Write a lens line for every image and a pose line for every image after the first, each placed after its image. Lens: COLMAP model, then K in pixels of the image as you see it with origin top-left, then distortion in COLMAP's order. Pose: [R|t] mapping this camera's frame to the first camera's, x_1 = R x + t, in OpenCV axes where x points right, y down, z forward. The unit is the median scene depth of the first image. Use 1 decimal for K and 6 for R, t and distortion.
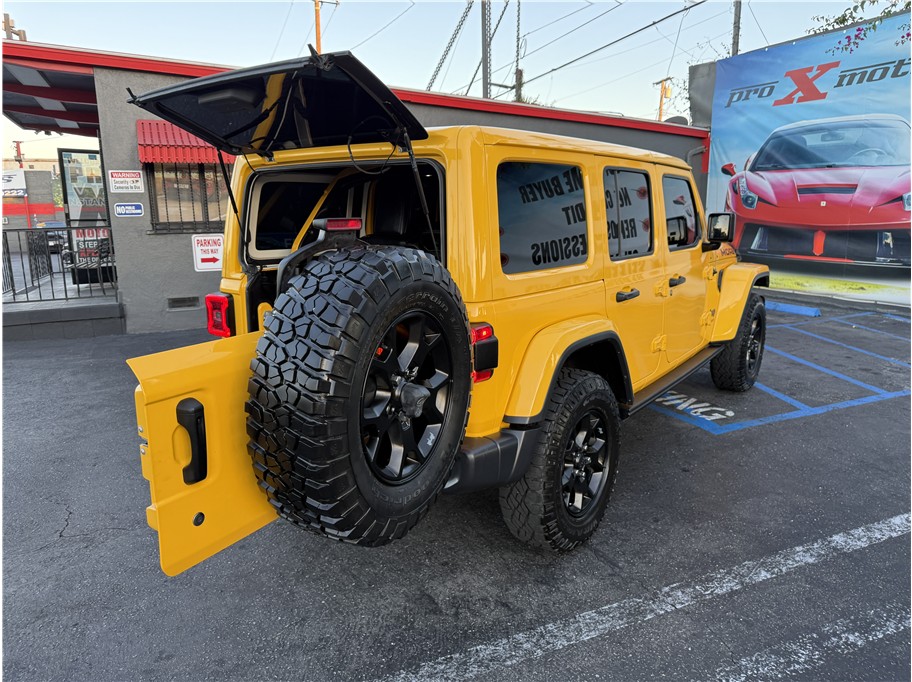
lens RADIAL K [[649.3, 0, 452.2], [0, 649.3, 332.8], [0, 0, 1]] dist [0.012335, -0.009423]
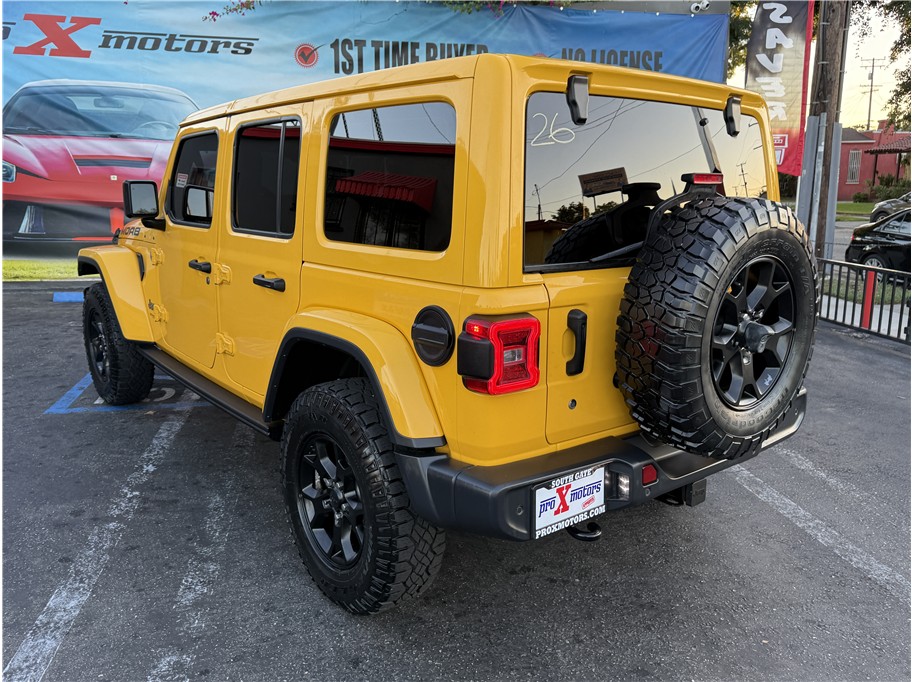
lens RADIAL K [[742.4, 0, 458.8], [0, 742.4, 339.2], [0, 0, 1]] dist [0.029240, -0.033716]
pose [[0.240003, -0.184424, 0.953093, -0.615586], [0.173223, 0.974168, 0.144882, -0.088303], [-0.955192, 0.130325, 0.265749, 0.553927]]
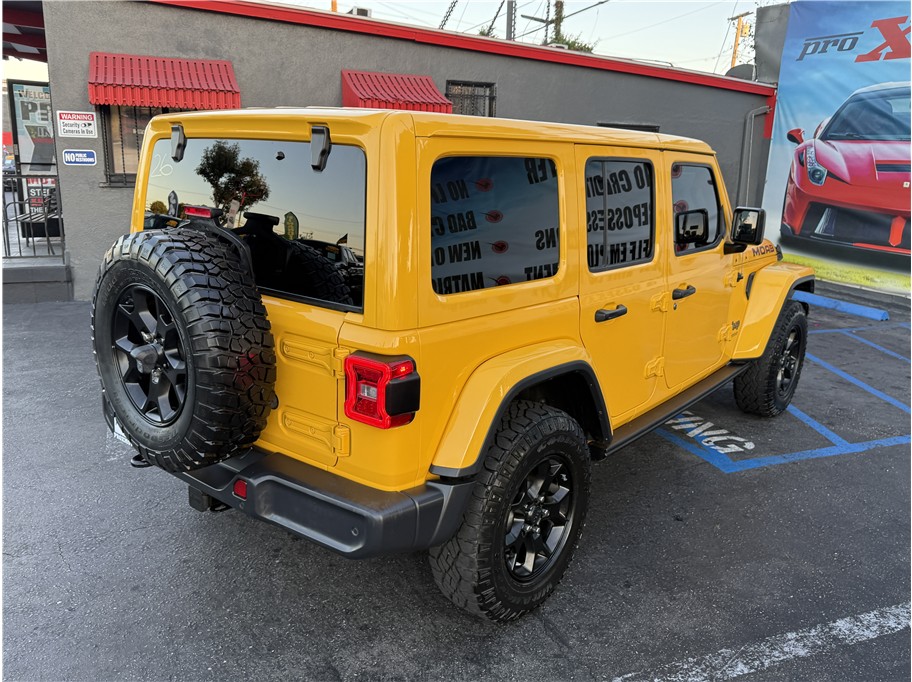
lens RADIAL K [[742.4, 0, 451.1], [0, 742.4, 335.7], [0, 0, 1]] dist [0.029240, -0.033716]
pose [[0.997996, 0.052784, -0.034896, 0.064728], [-0.051011, 0.997451, 0.049892, -0.043134], [0.037441, -0.048011, 0.998145, 0.030043]]
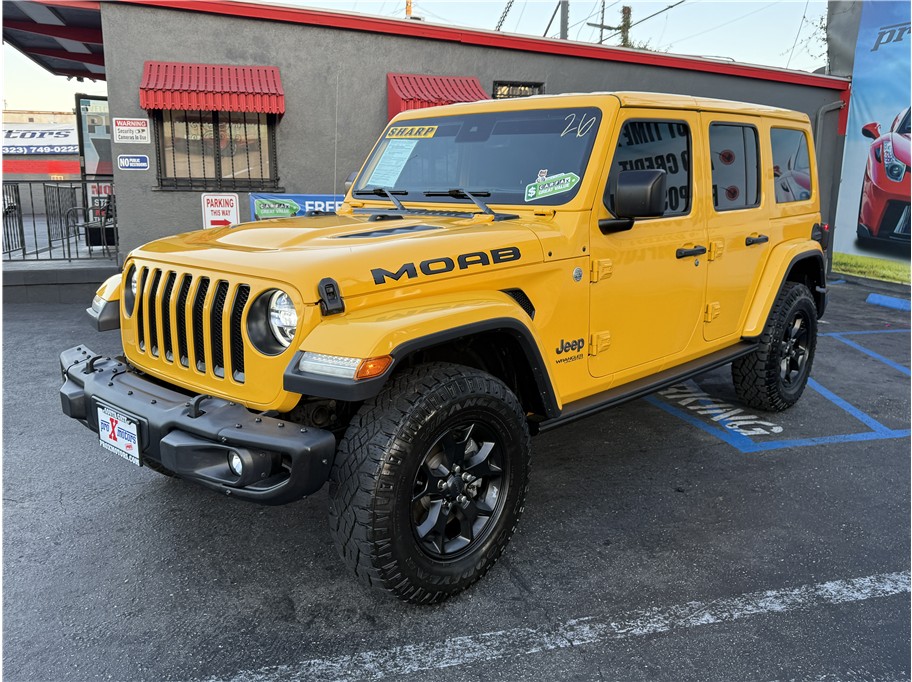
lens RADIAL K [[766.5, 0, 453.3], [0, 766.5, 338.5], [0, 0, 1]] dist [0.048559, -0.065037]
pose [[0.988612, 0.053795, -0.140541, 0.153820], [-0.051743, 0.998494, 0.018218, 0.015727], [0.141310, -0.010738, 0.989907, 0.014787]]
